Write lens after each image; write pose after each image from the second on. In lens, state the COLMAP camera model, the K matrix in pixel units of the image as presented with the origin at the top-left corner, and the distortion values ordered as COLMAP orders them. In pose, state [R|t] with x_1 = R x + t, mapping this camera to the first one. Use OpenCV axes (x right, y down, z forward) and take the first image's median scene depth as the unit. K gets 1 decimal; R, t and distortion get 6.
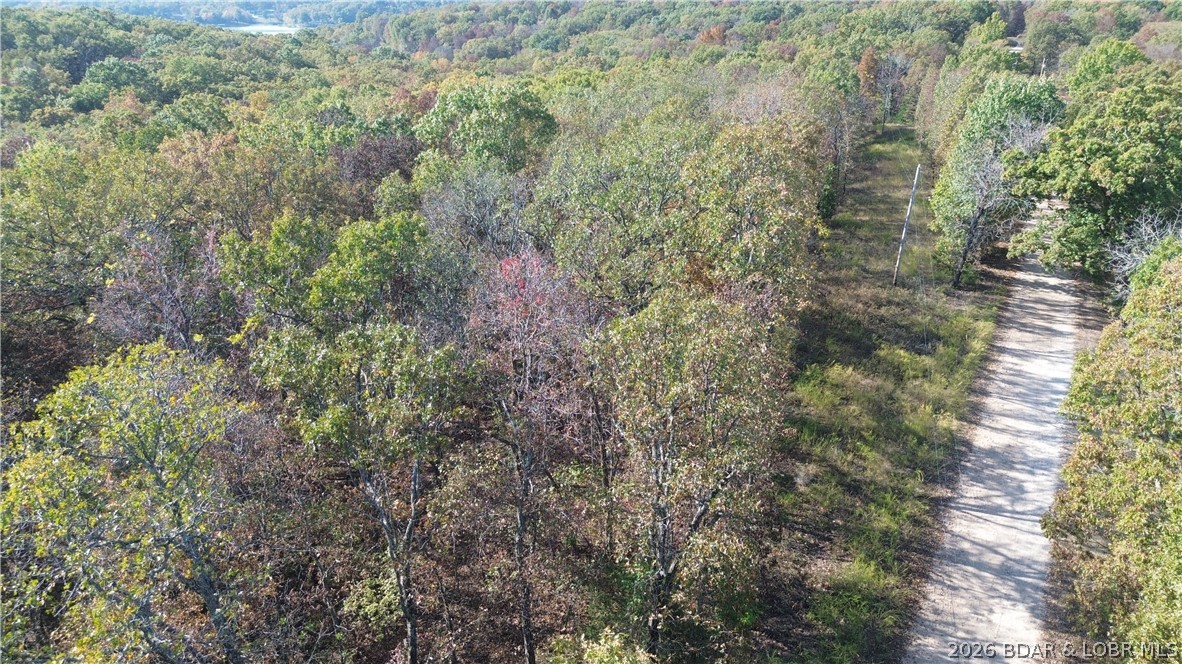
lens RADIAL K [[837.0, 0, 591.0], [0, 837.0, 332.0], [0, 0, 1]] dist [0.053643, -0.050445]
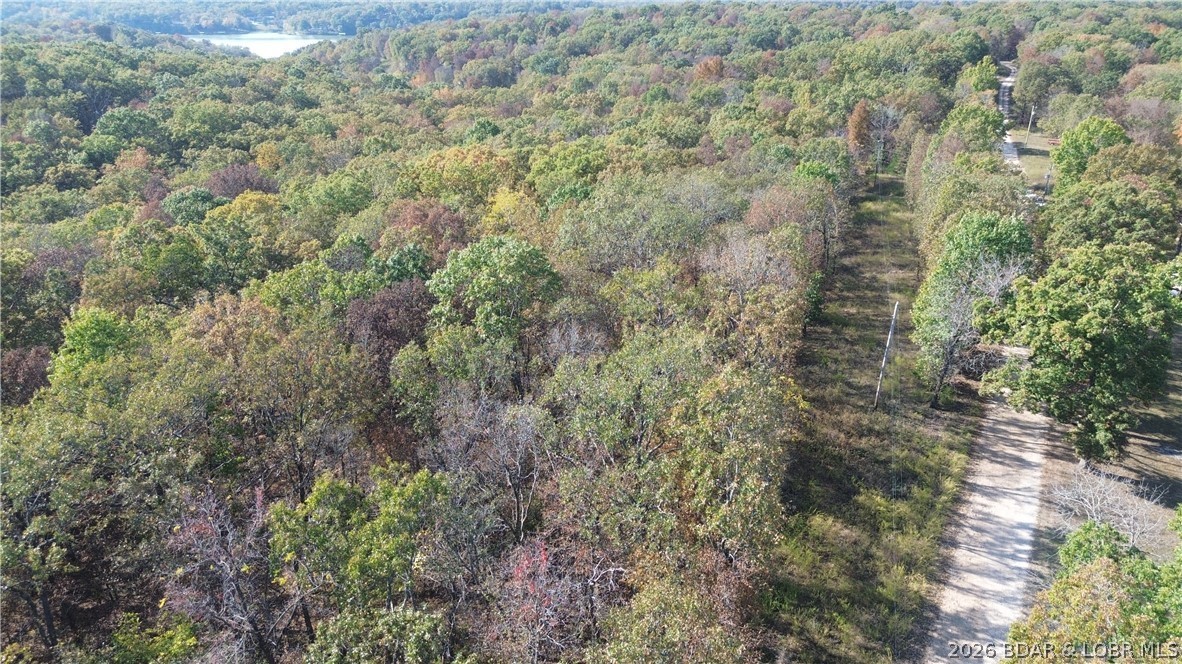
lens RADIAL K [[835.9, 0, 591.0], [0, 835.9, 332.0], [0, 0, 1]] dist [0.065609, -0.070301]
pose [[0.999998, -0.001836, 0.000488, -0.000192], [0.001835, 0.999997, 0.001628, -0.059786], [-0.000491, -0.001627, 0.999999, -0.025461]]
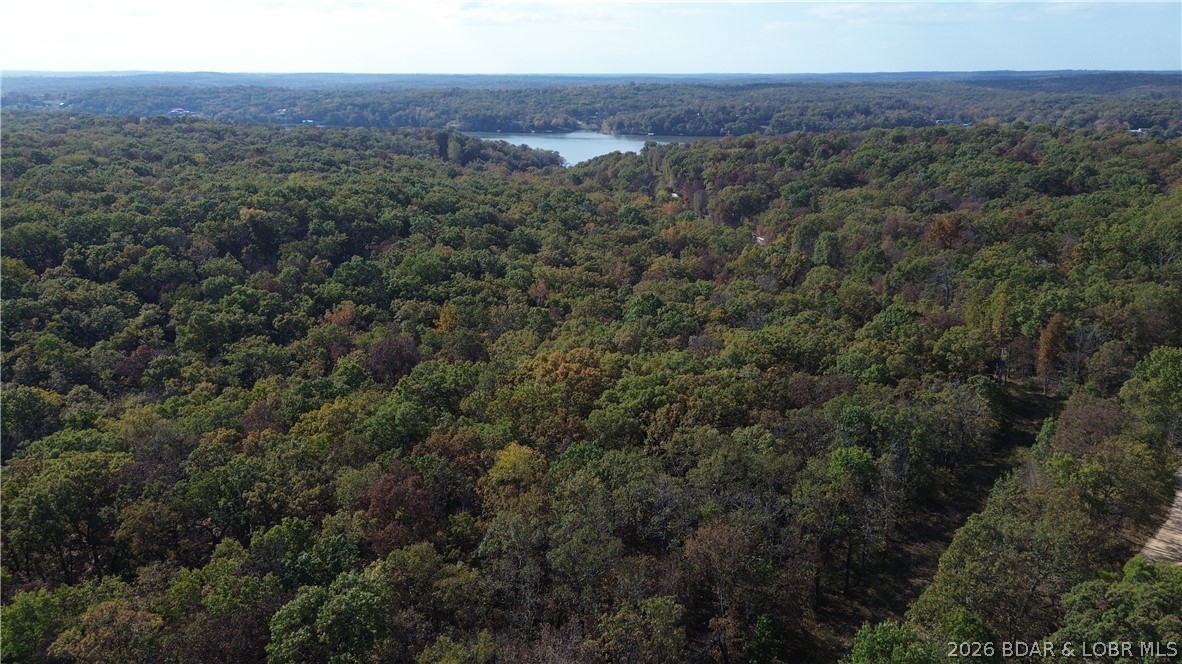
lens RADIAL K [[837.0, 0, 591.0], [0, 837.0, 332.0], [0, 0, 1]] dist [0.053643, -0.050445]
pose [[0.933623, 0.102203, -0.343368, 0.187844], [-0.133176, 0.988771, -0.067800, -0.201273], [0.332583, 0.109028, 0.936750, -0.003969]]
